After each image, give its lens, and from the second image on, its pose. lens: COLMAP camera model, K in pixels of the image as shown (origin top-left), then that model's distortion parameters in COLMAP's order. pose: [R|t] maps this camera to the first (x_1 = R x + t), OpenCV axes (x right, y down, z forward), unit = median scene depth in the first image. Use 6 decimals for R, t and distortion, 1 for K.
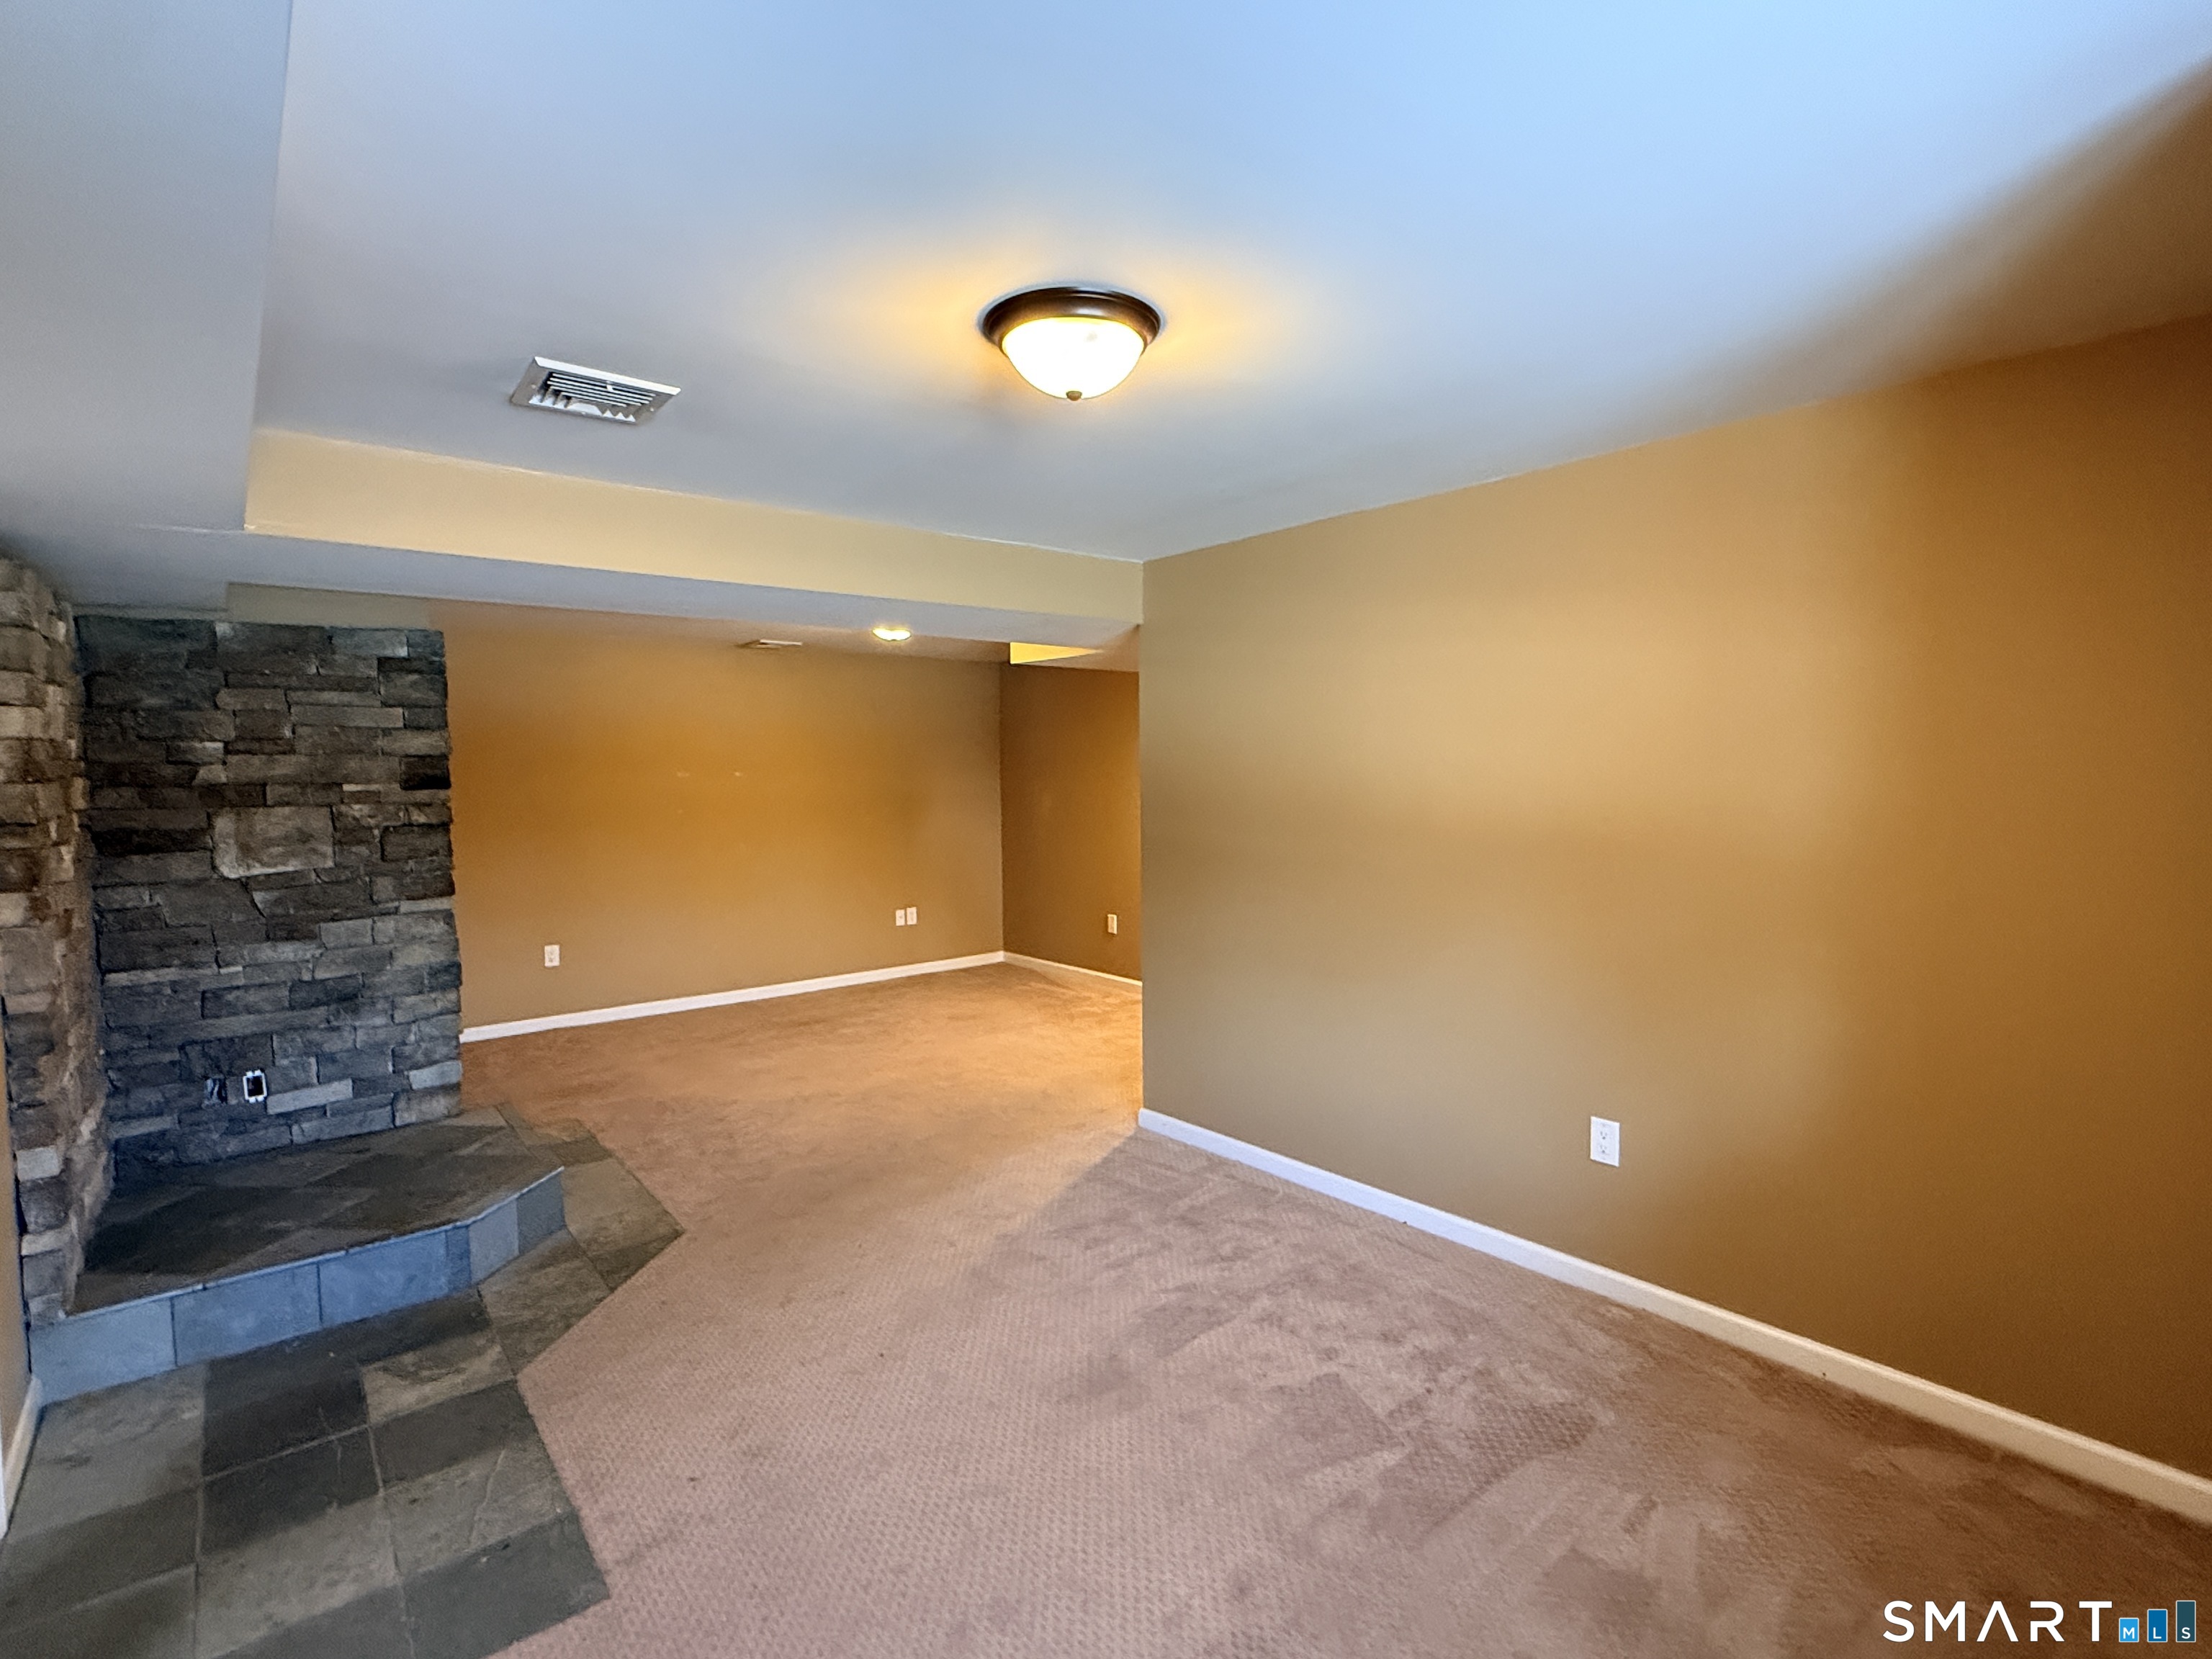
lens RADIAL K [[1077.0, 0, 1110.2], [0, 1077.0, 831.2], [0, 0, 1]] dist [-0.000114, -0.000315]
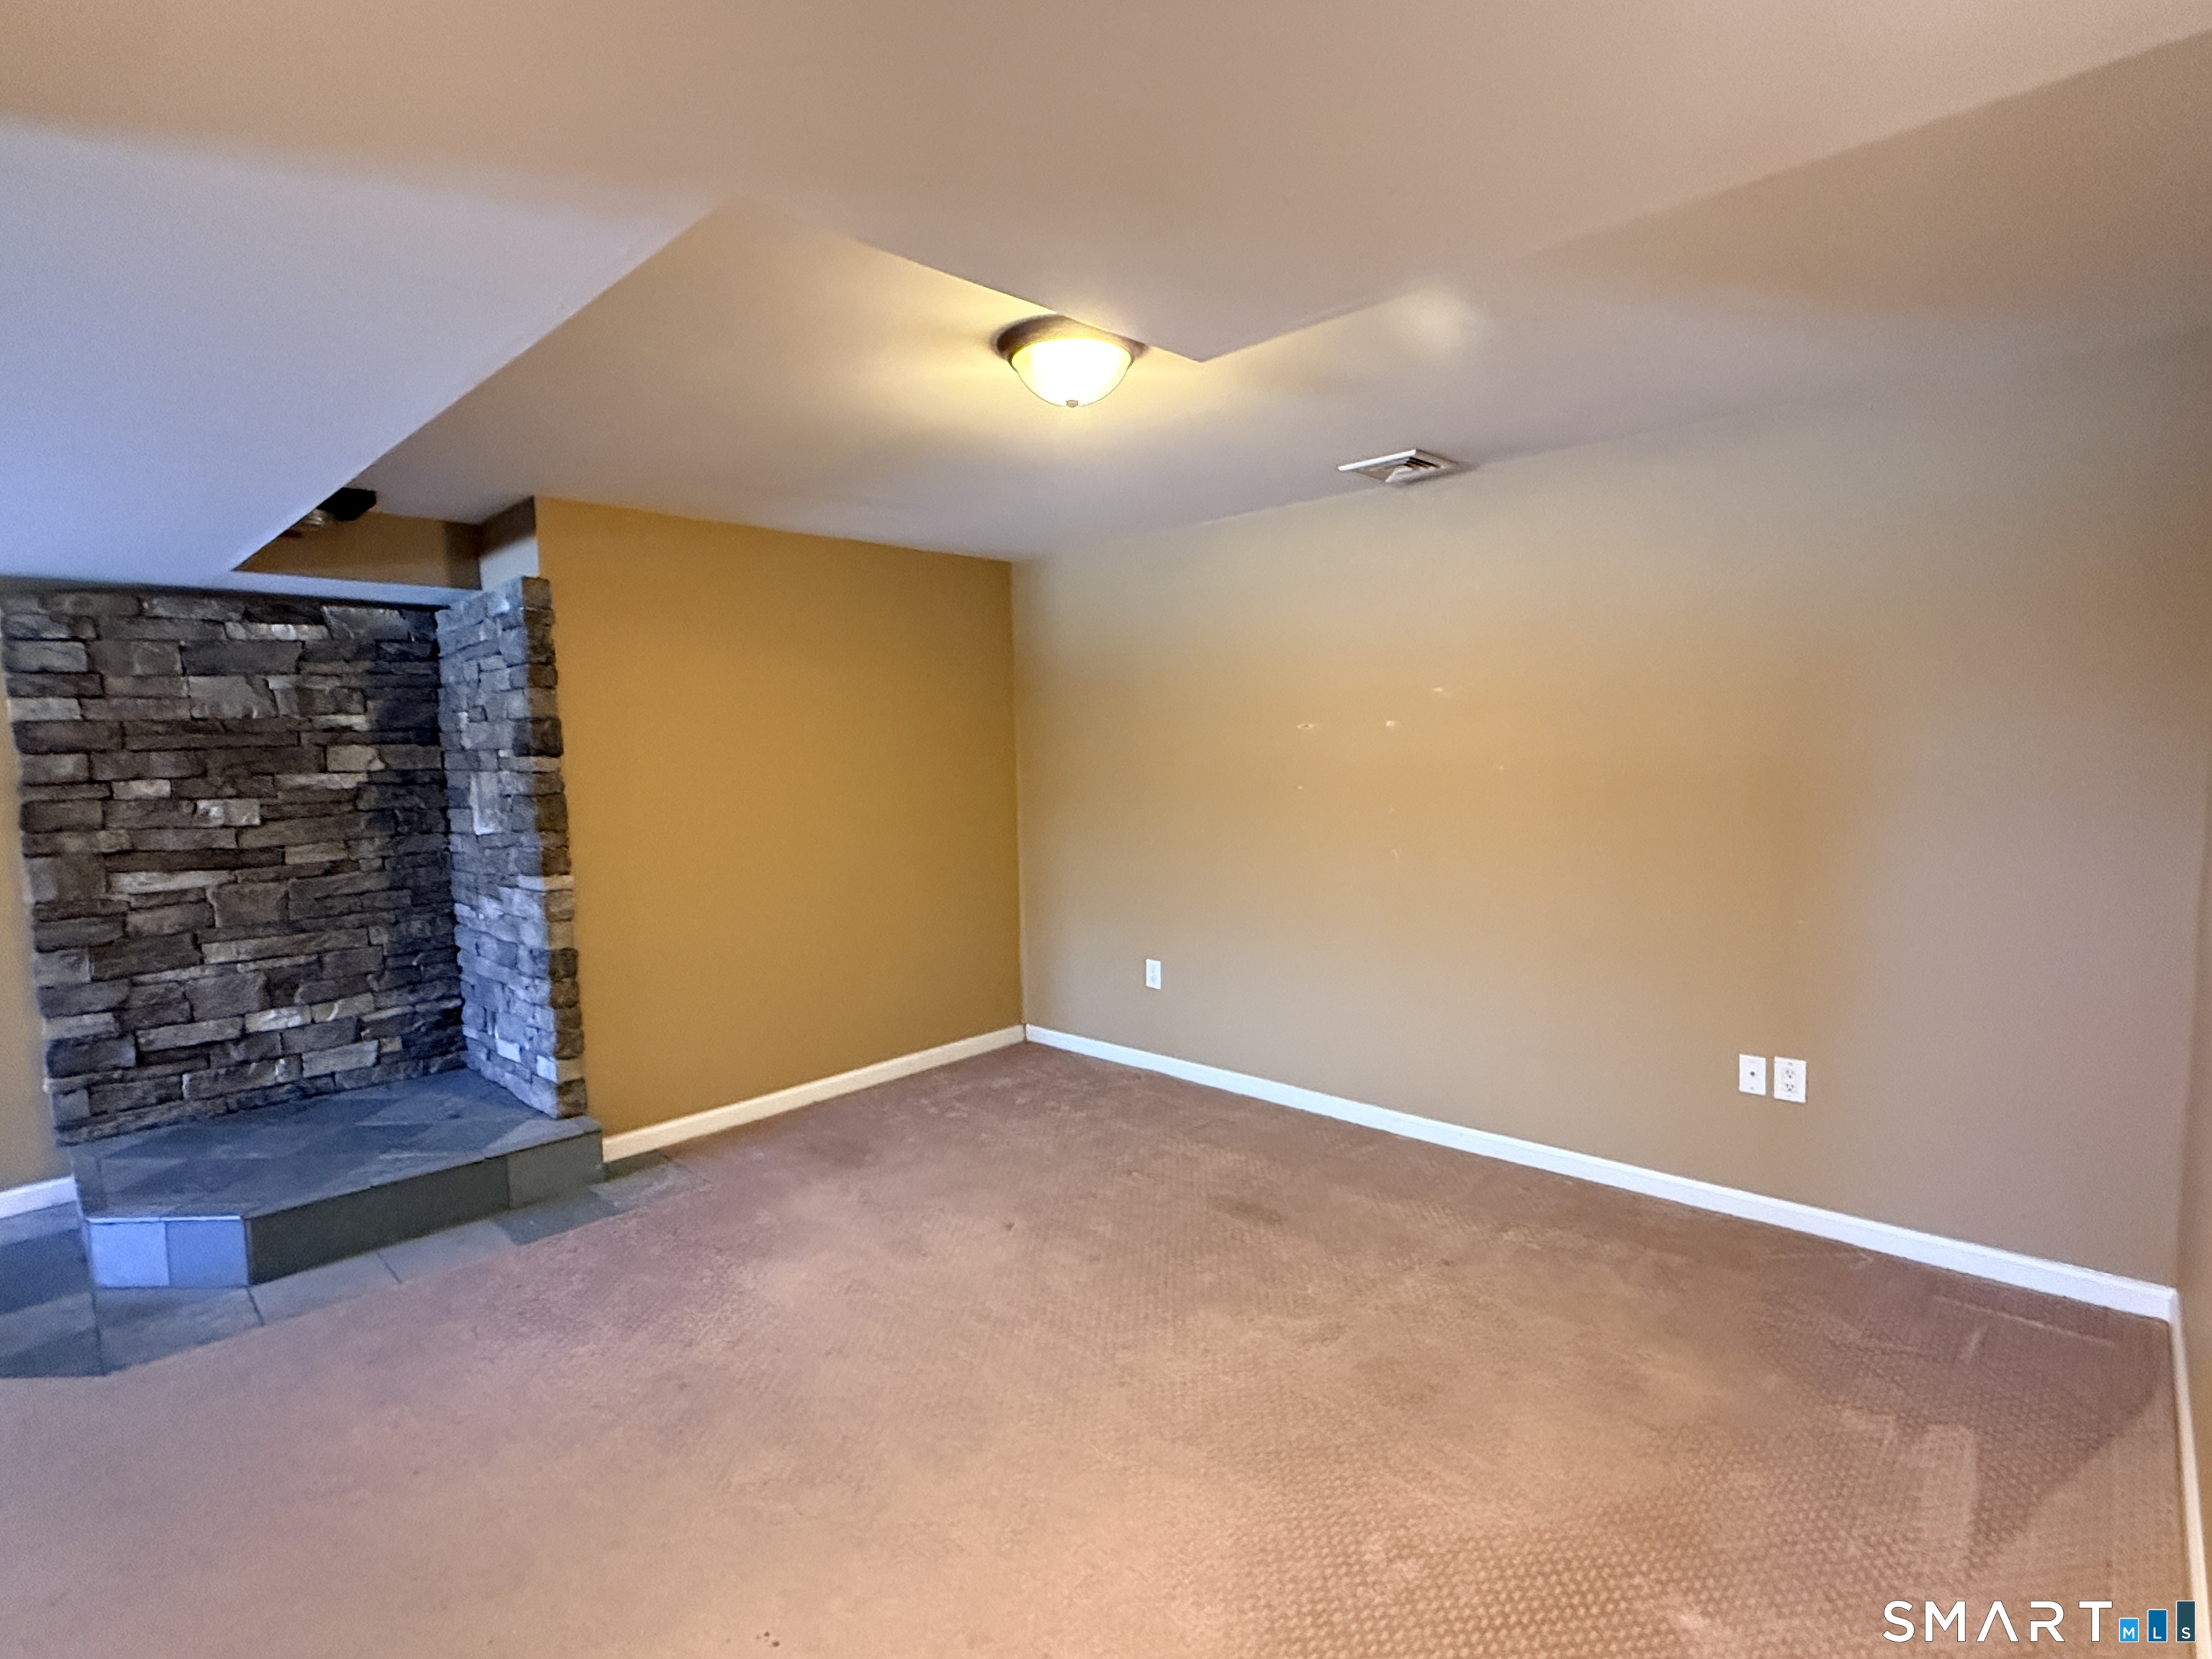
lens RADIAL K [[1077.0, 0, 1109.3], [0, 1077.0, 824.1], [0, 0, 1]] dist [-0.000114, -0.000315]
pose [[0.133888, 0.083974, -0.987432, 0.326503], [-0.039626, 0.996060, 0.079335, -0.072249], [0.990204, 0.028506, 0.136689, 1.335083]]
